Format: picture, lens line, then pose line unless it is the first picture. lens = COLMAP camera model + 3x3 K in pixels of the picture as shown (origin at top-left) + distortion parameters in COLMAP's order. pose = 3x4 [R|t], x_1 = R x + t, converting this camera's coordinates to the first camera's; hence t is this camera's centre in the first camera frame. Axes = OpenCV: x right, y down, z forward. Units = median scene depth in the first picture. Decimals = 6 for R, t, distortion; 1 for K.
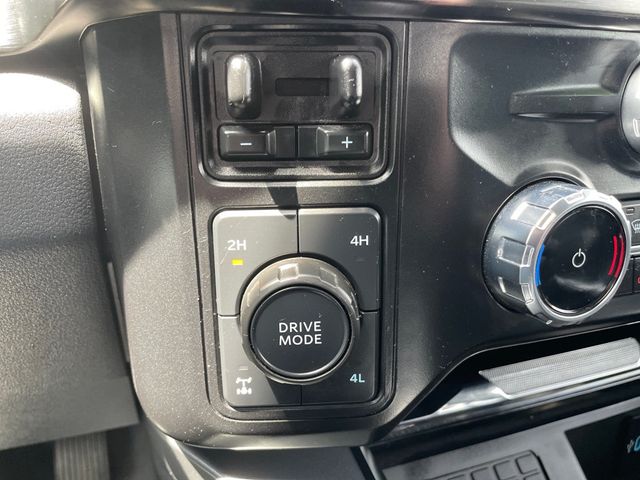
lens RADIAL K [[489.8, 0, 320.2], [0, 489.8, 239.1], [0, 0, 1]] dist [0.073691, -0.084142]
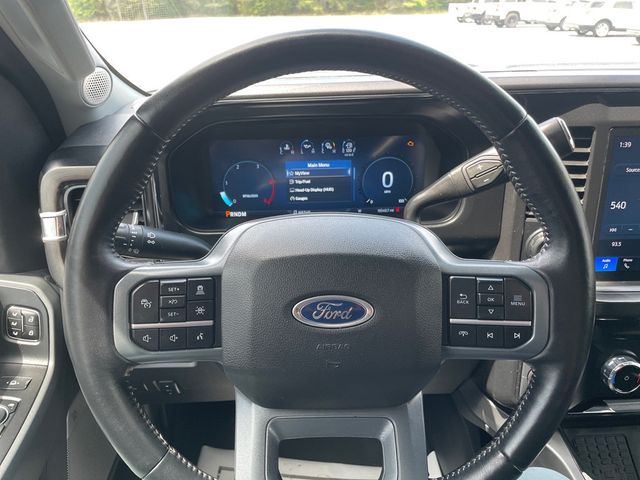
lens RADIAL K [[489.8, 0, 319.3], [0, 489.8, 239.7], [0, 0, 1]] dist [0.073691, -0.084142]
pose [[0.942406, 0.097207, -0.320033, -0.579873], [-0.083488, 0.994914, 0.056350, -1.018736], [0.323883, -0.026385, 0.945729, -3.305404]]
